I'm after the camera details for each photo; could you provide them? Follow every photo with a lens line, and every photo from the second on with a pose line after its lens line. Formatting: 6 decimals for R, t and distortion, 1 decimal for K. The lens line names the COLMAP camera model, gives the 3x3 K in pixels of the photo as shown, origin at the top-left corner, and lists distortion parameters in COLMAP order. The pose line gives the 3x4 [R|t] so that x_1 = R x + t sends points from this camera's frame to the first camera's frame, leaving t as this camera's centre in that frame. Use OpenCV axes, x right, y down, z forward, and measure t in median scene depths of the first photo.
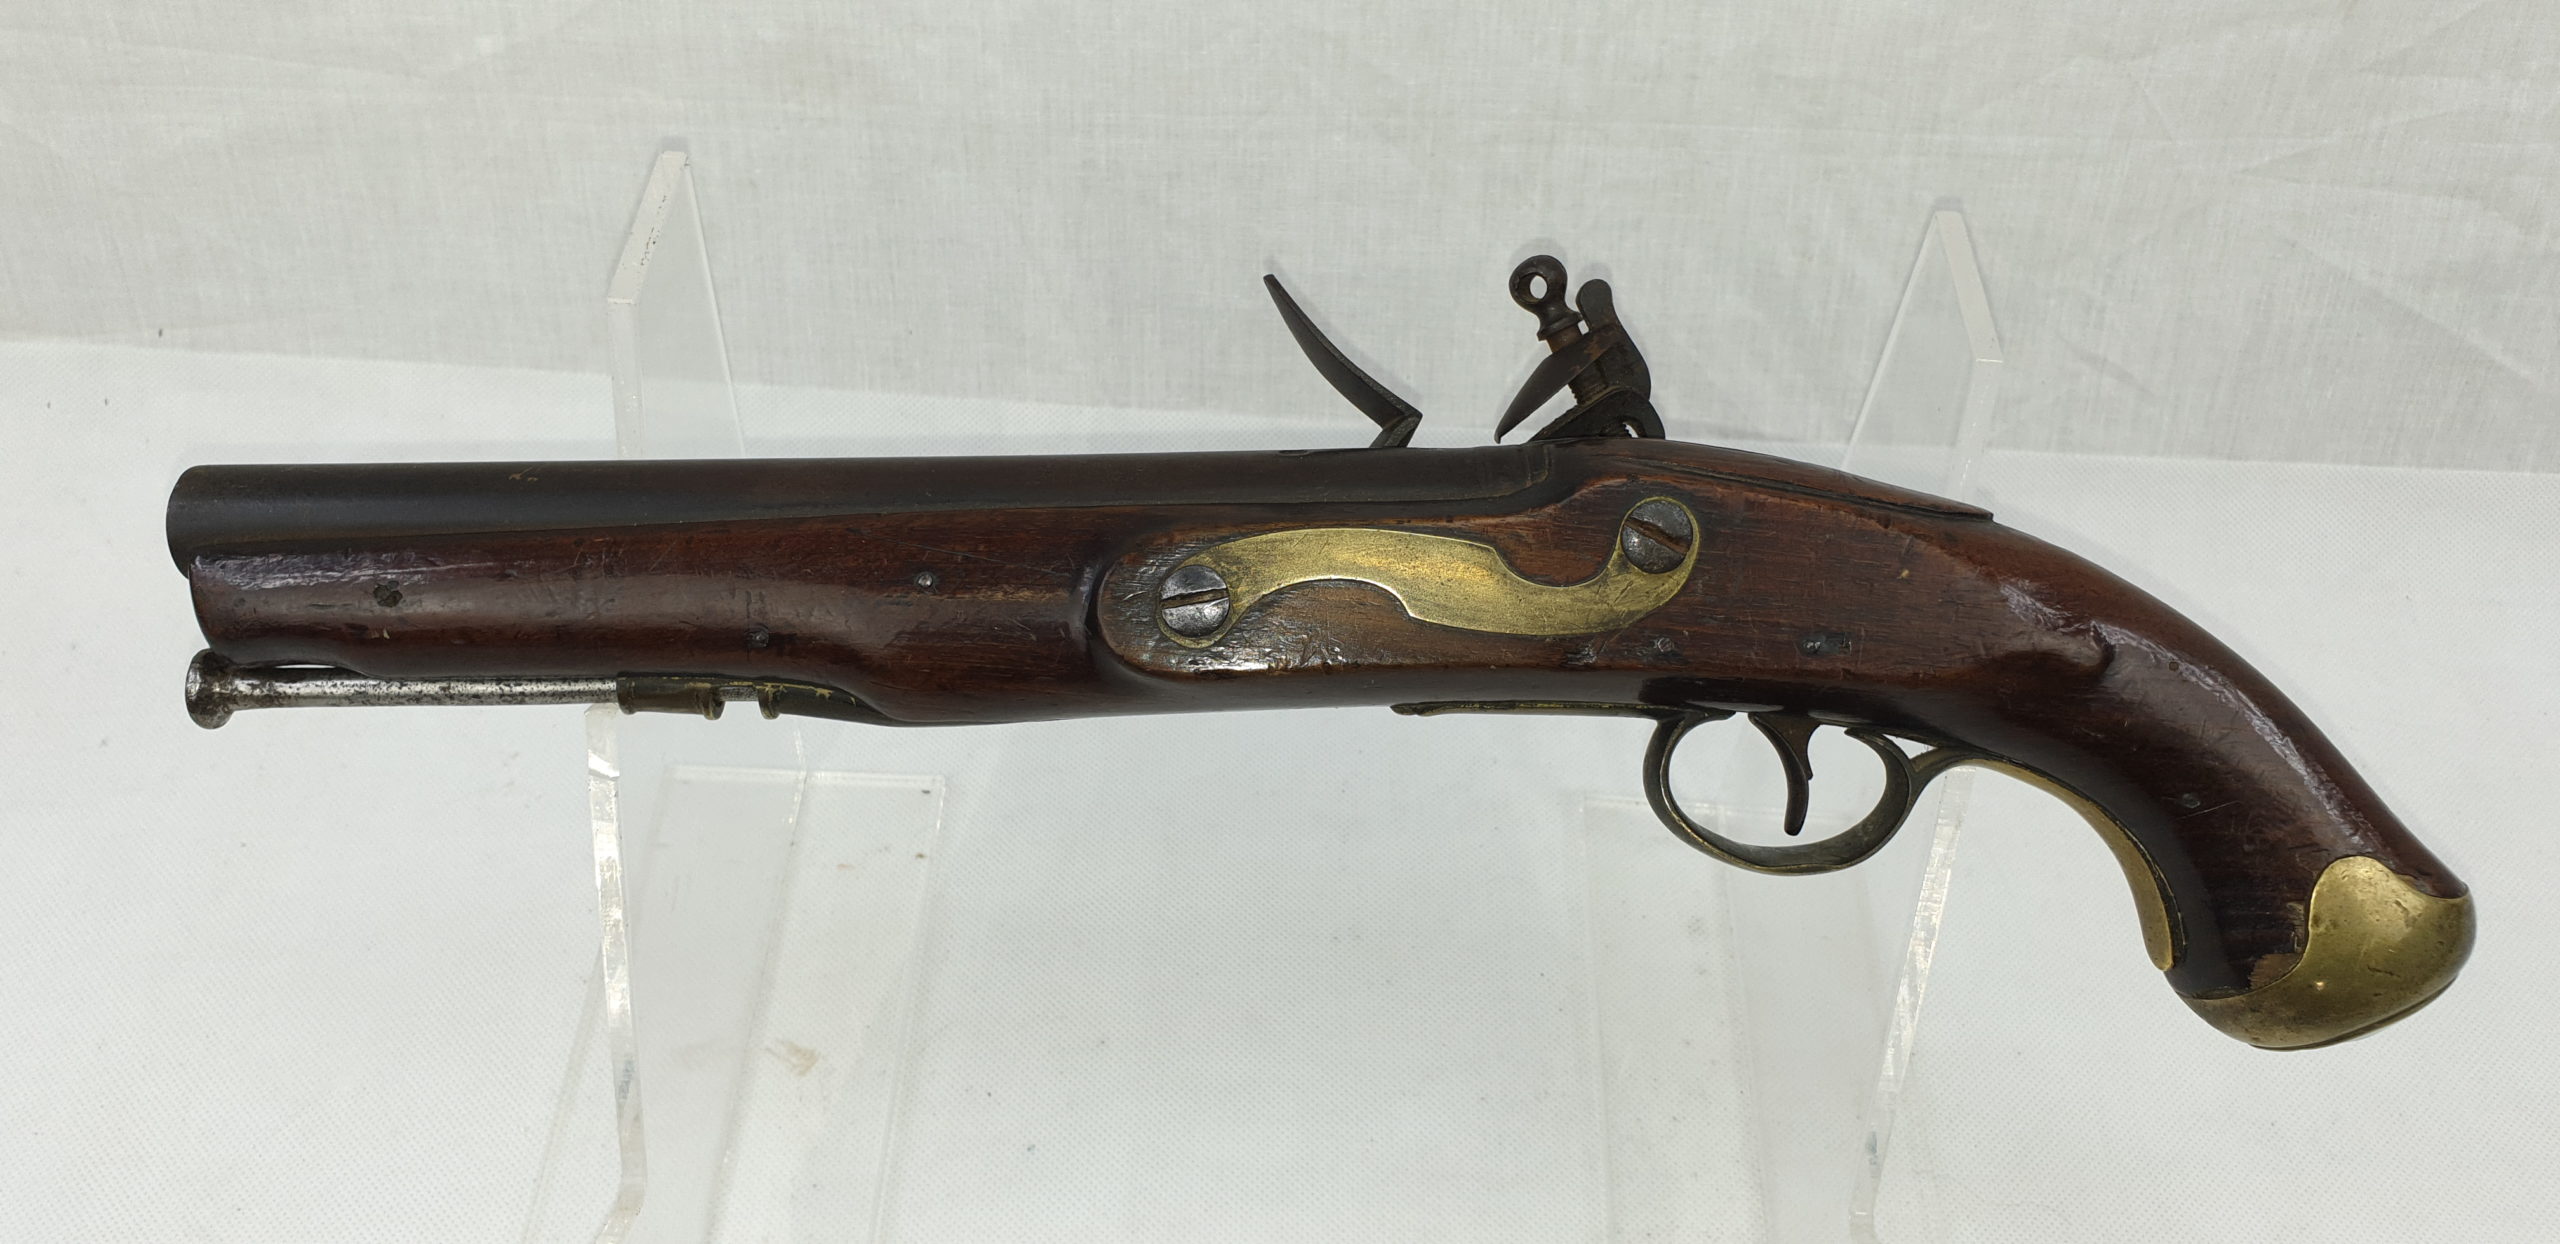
lens RADIAL K [[1899.6, 0, 1274.0], [0, 1899.6, 643.7], [0, 0, 1]] dist [0.029500, -0.041725]
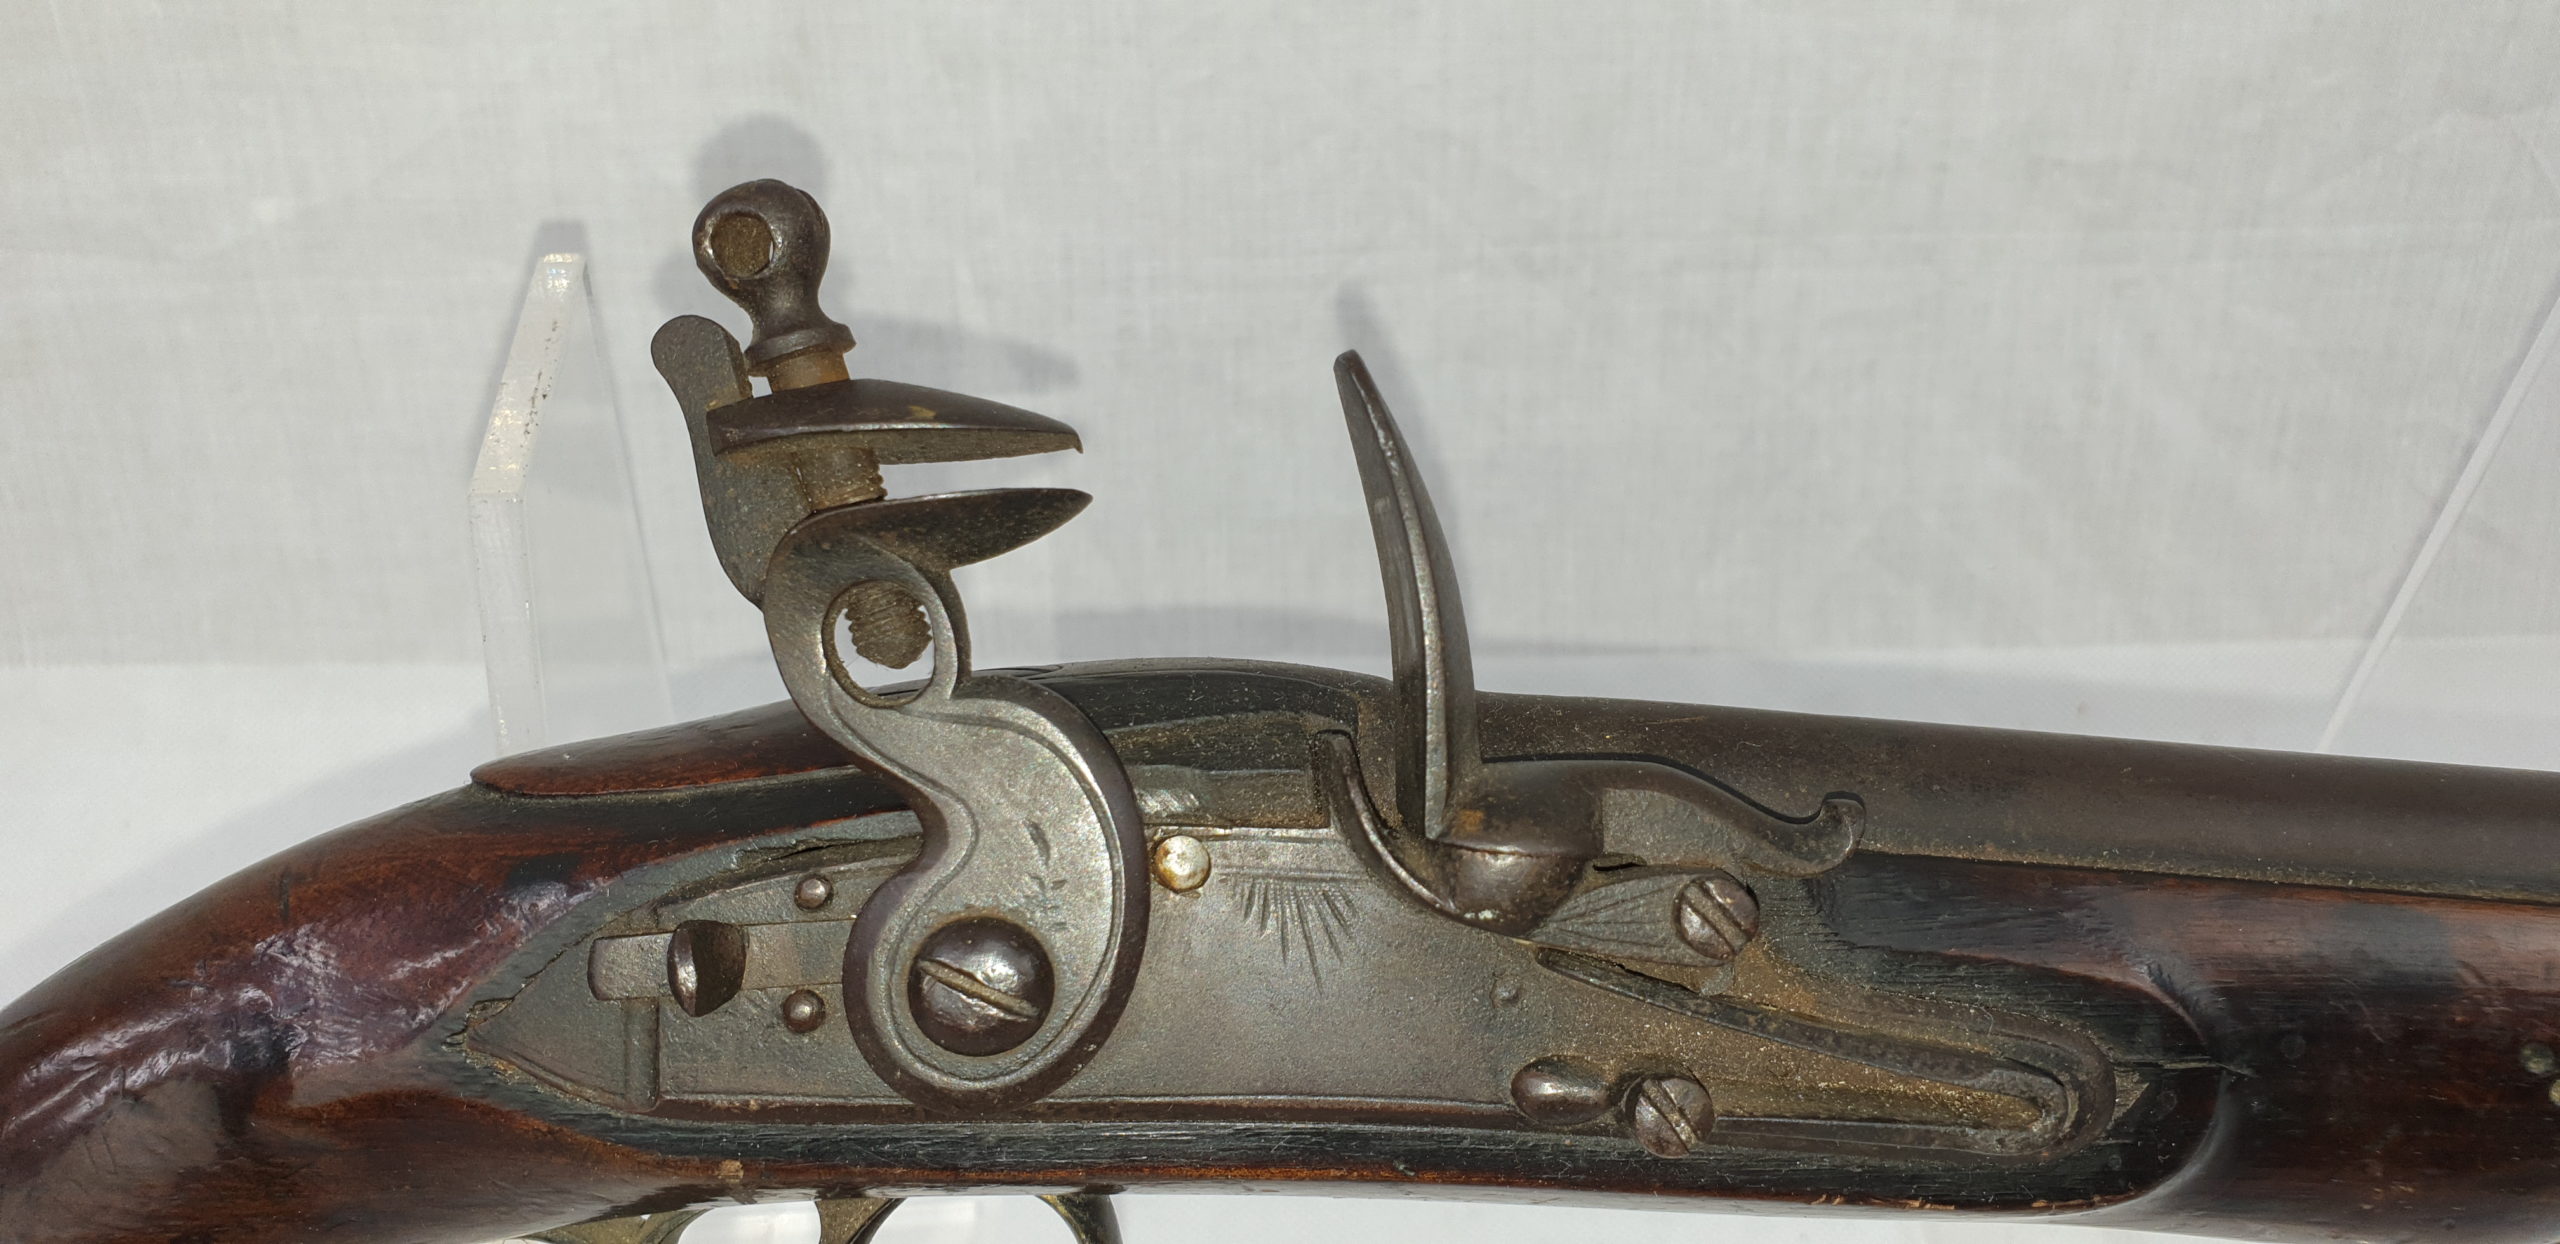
lens RADIAL K [[1768.7, 0, 1280.0], [0, 1768.7, 622.0], [0, 0, 1]] dist [-0.005829, -0.003986]
pose [[0.995776, -0.065721, 0.064110, -0.092281], [0.073967, 0.987927, -0.136122, -0.047618], [-0.054390, 0.140290, 0.988615, 0.355114]]
